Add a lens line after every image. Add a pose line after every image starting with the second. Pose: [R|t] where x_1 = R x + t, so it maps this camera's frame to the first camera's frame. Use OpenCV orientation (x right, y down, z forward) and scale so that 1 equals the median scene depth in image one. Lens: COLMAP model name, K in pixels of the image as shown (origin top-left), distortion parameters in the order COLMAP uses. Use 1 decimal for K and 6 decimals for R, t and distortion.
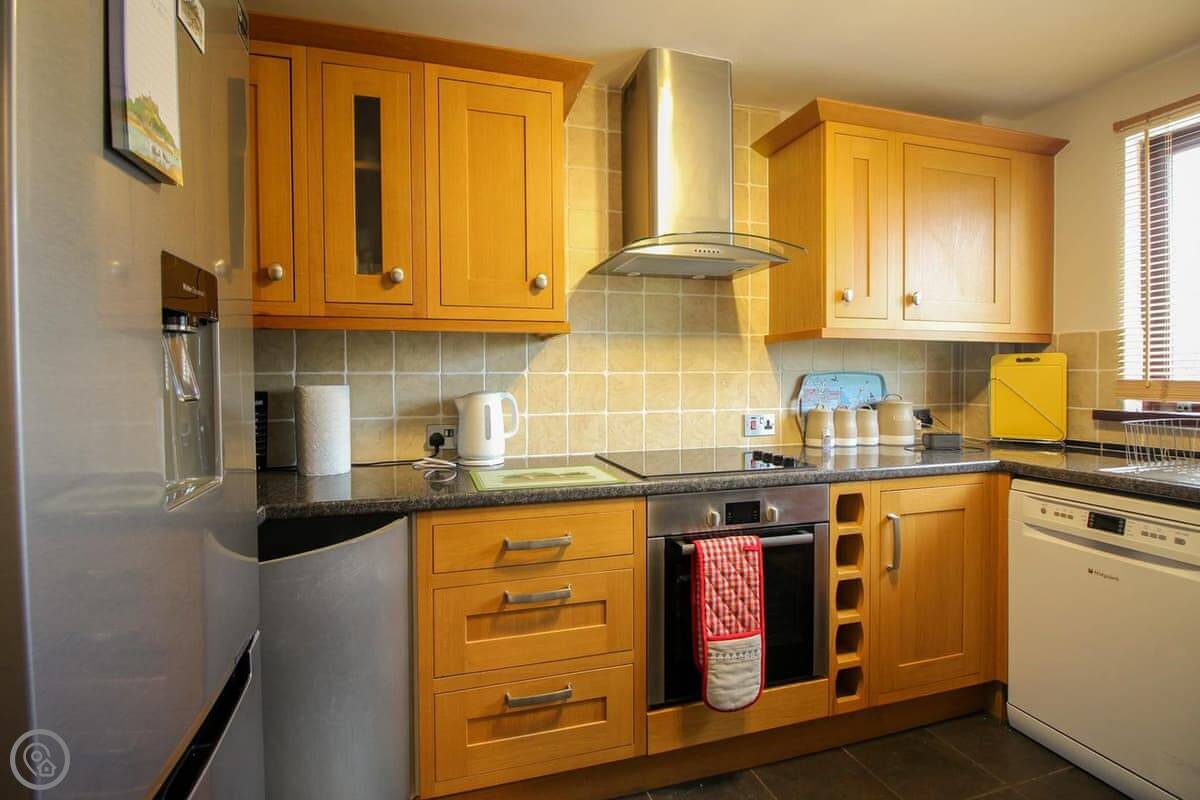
lens RADIAL K [[565.1, 0, 607.0], [0, 565.1, 393.8], [0, 0, 1]] dist [-0.001355, -0.011478]
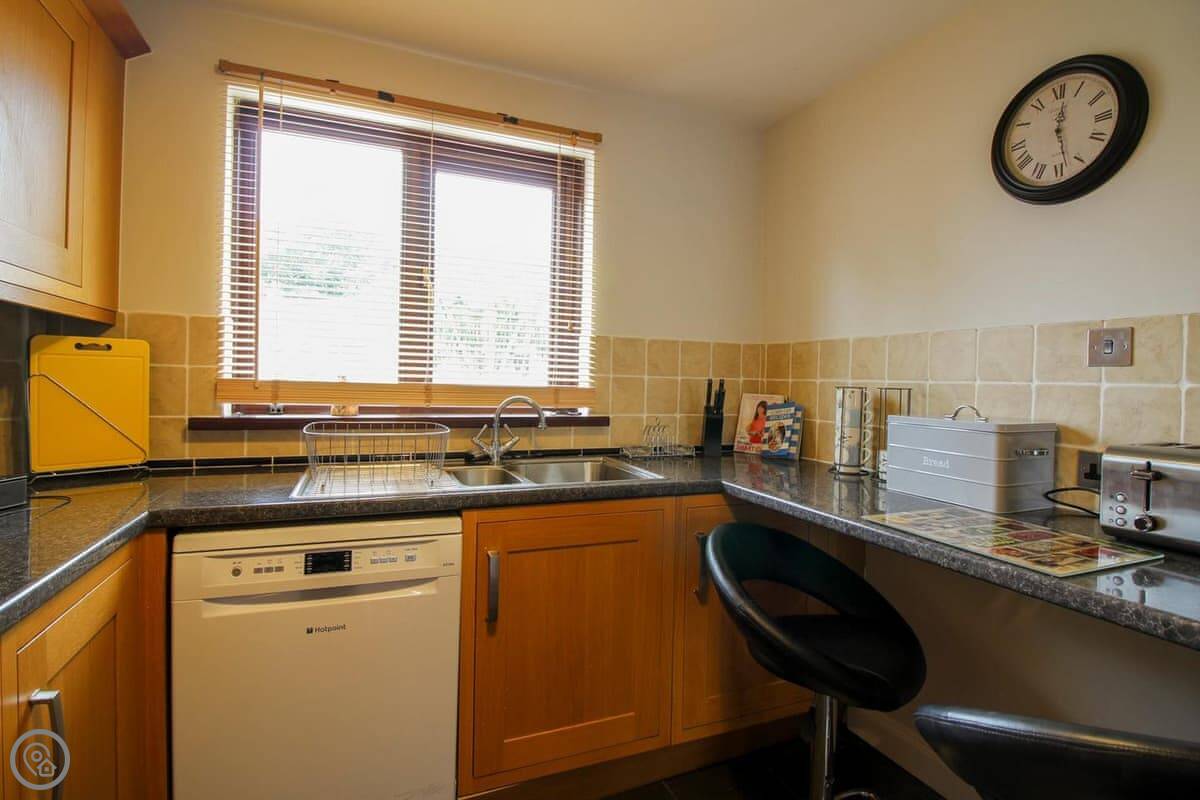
lens RADIAL K [[565.1, 0, 600.0], [0, 565.1, 391.1], [0, 0, 1]] dist [-0.001355, -0.011478]
pose [[-0.094975, -0.011601, 0.995412, 0.047660], [0.005810, 0.999909, 0.012208, -0.014756], [-0.995463, 0.006943, -0.094899, 0.531505]]
